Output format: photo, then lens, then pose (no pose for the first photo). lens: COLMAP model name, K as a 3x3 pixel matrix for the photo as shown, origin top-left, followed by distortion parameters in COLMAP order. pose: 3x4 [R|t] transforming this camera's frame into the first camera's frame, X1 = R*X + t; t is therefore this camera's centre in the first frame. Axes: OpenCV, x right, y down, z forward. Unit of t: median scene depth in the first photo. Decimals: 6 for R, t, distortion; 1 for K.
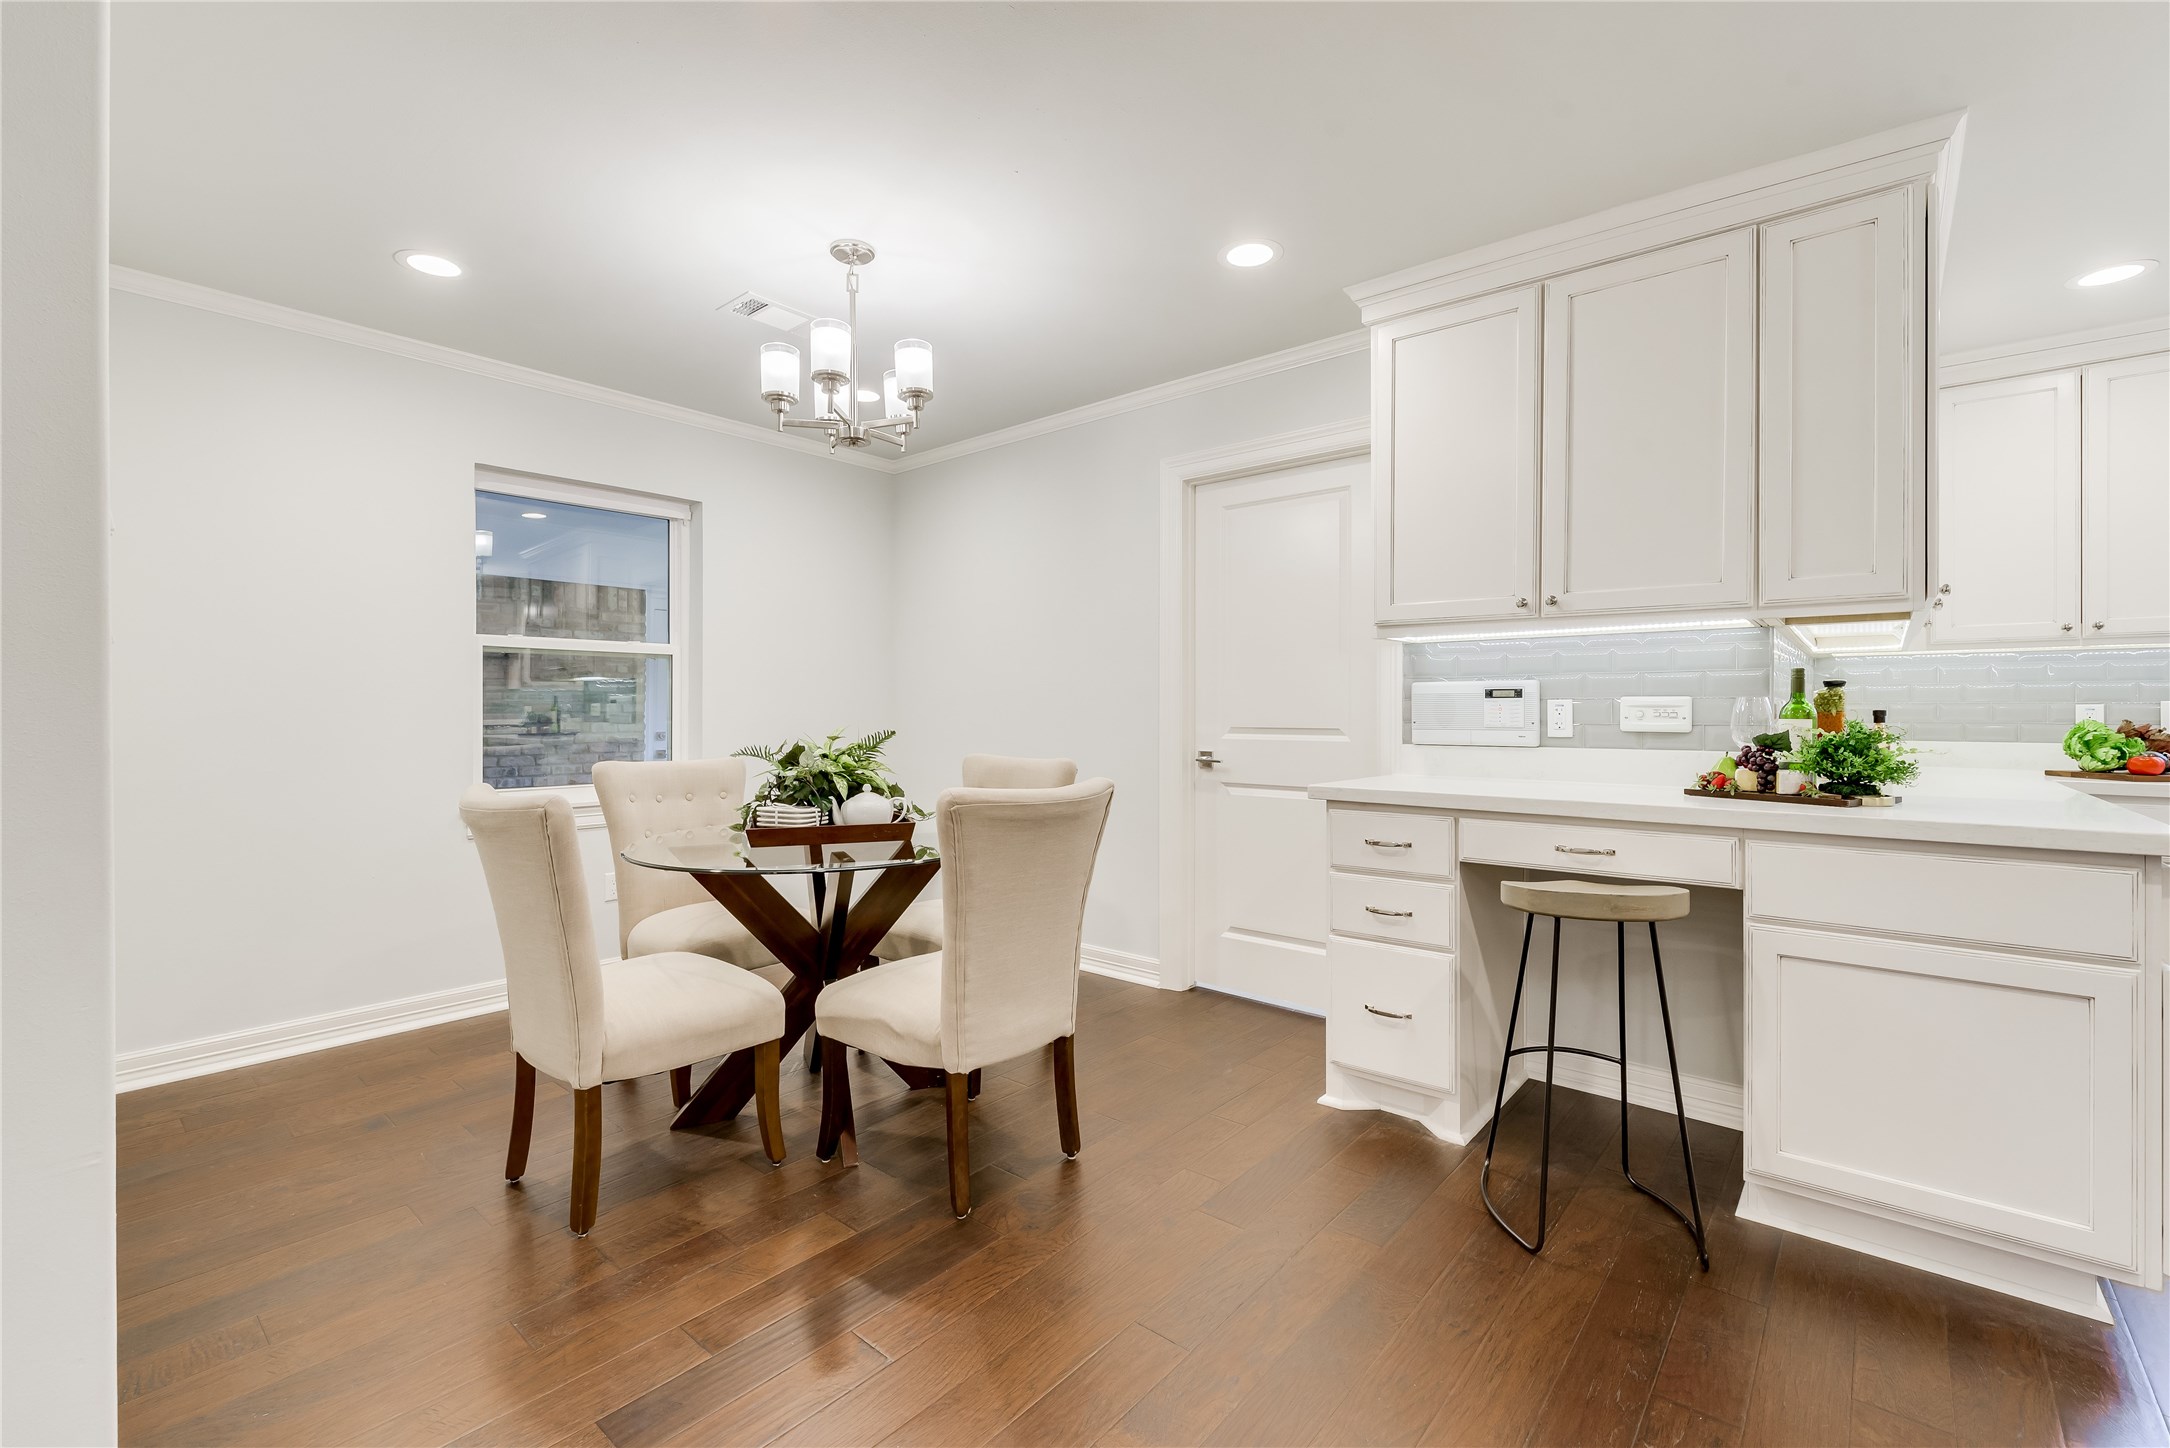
lens RADIAL K [[948.1, 0, 1090.2], [0, 948.1, 708.6], [0, 0, 1]] dist [-0.000865, -0.000132]
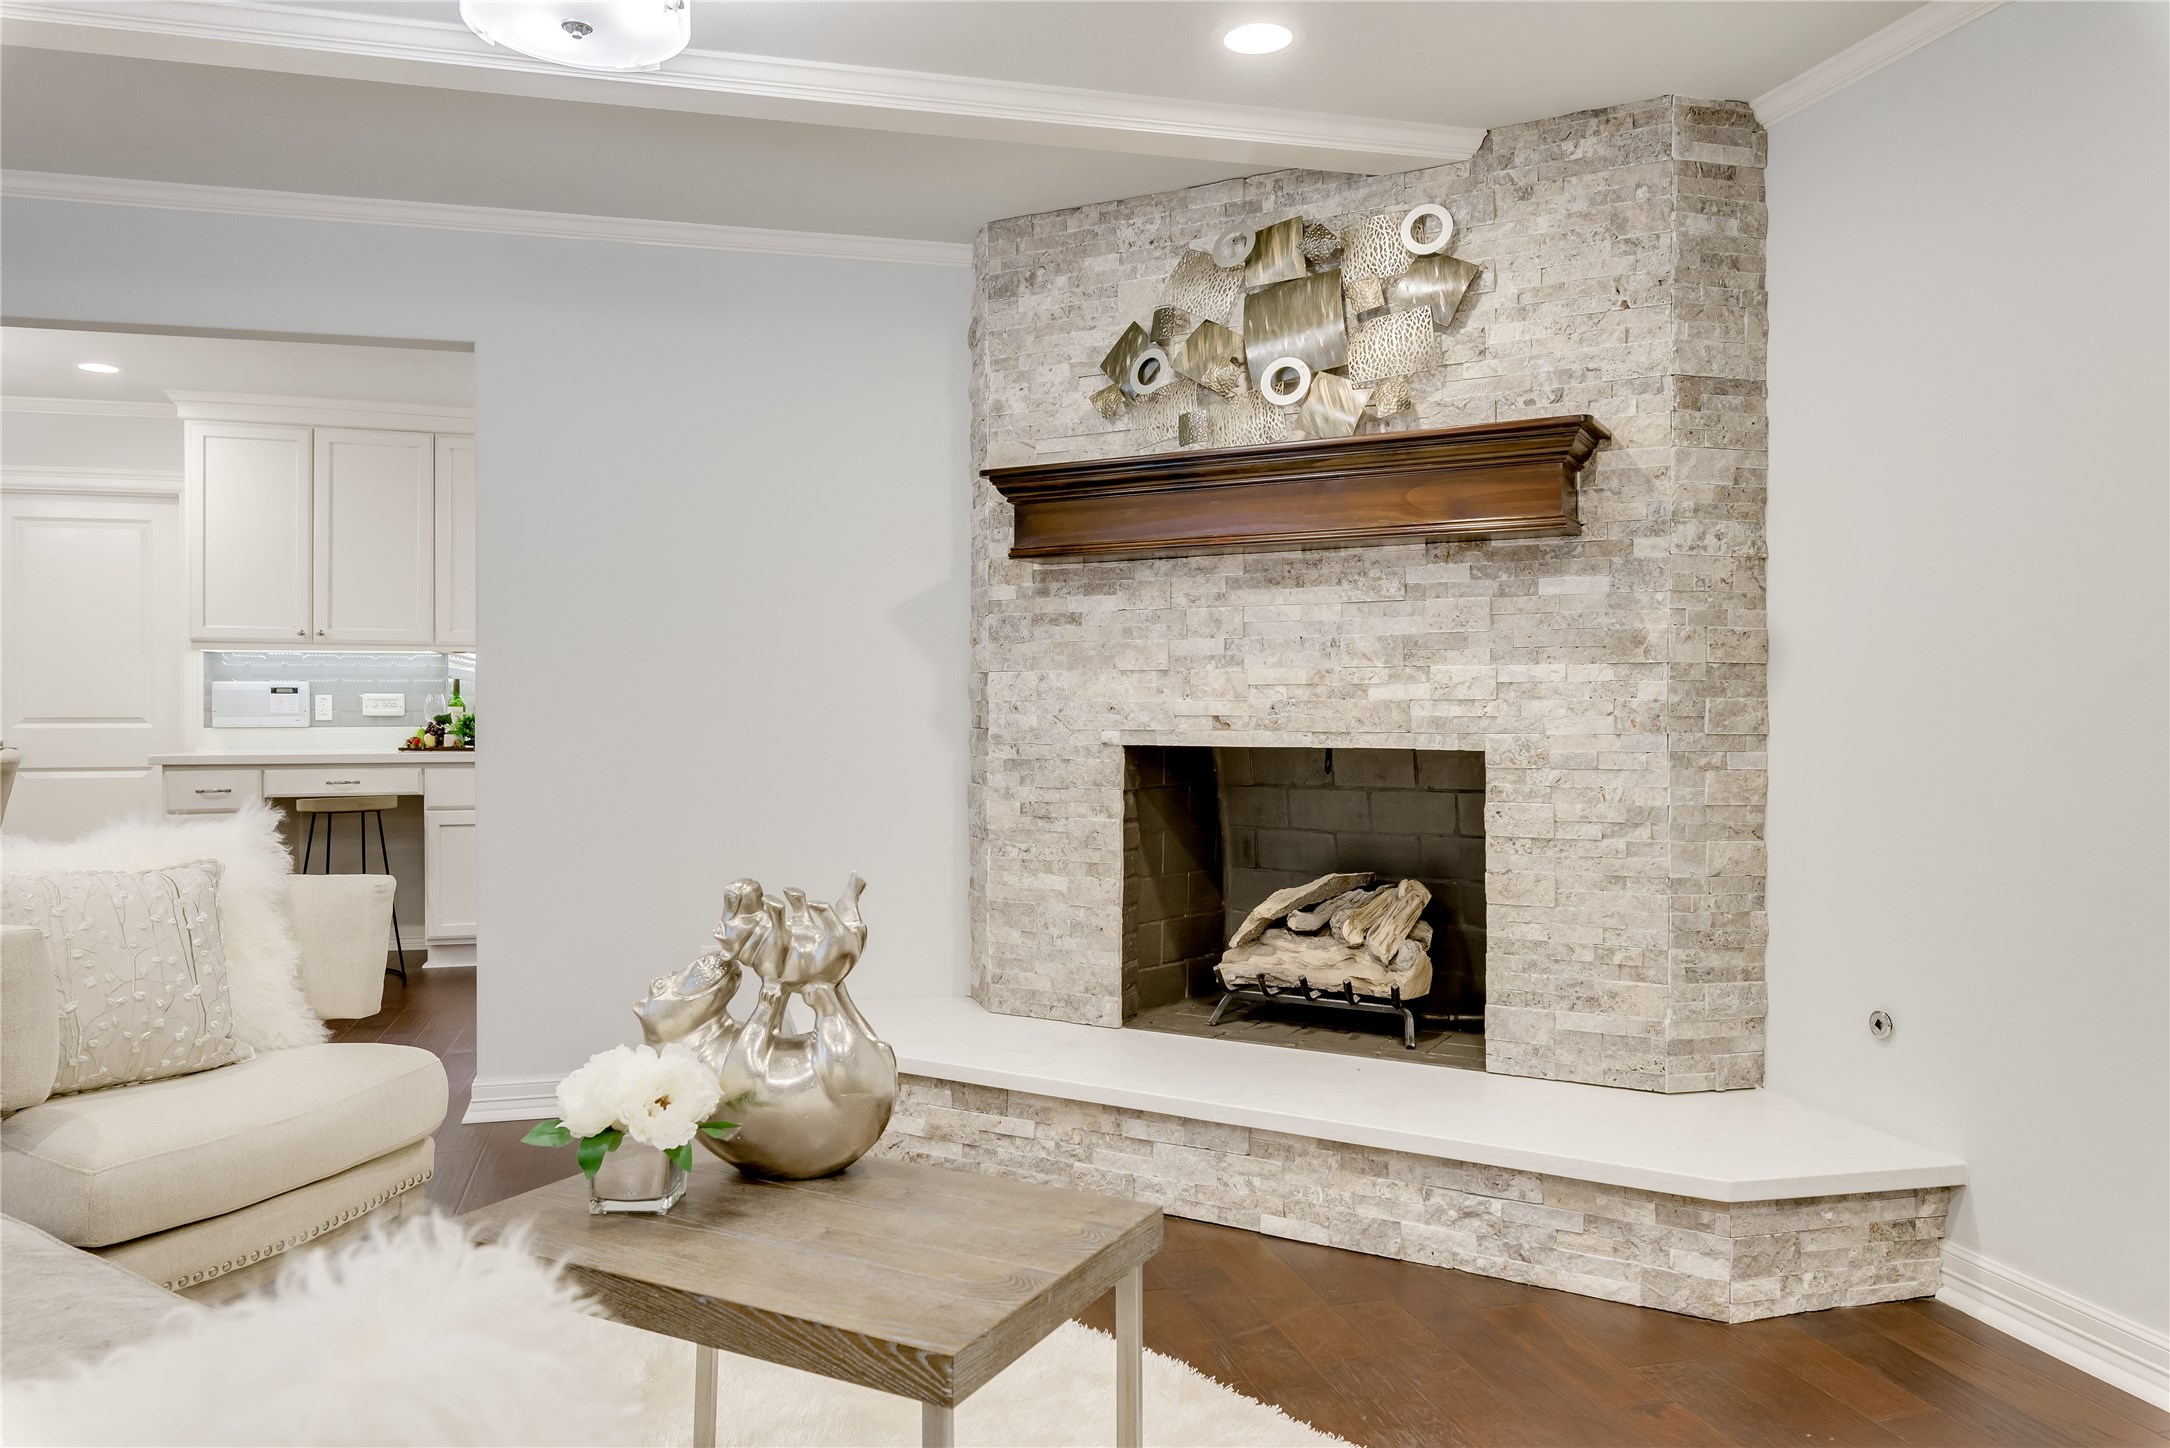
lens RADIAL K [[1538.9, 0, 1085.0], [0, 1538.9, 724.0], [0, 0, 1]] dist [-0.003772, 0.000606]
pose [[0.585537, -0.009615, 0.810589, -0.894239], [0.000055, 0.999930, 0.011822, 0.008809], [-0.810646, -0.006877, 0.585496, -1.623915]]
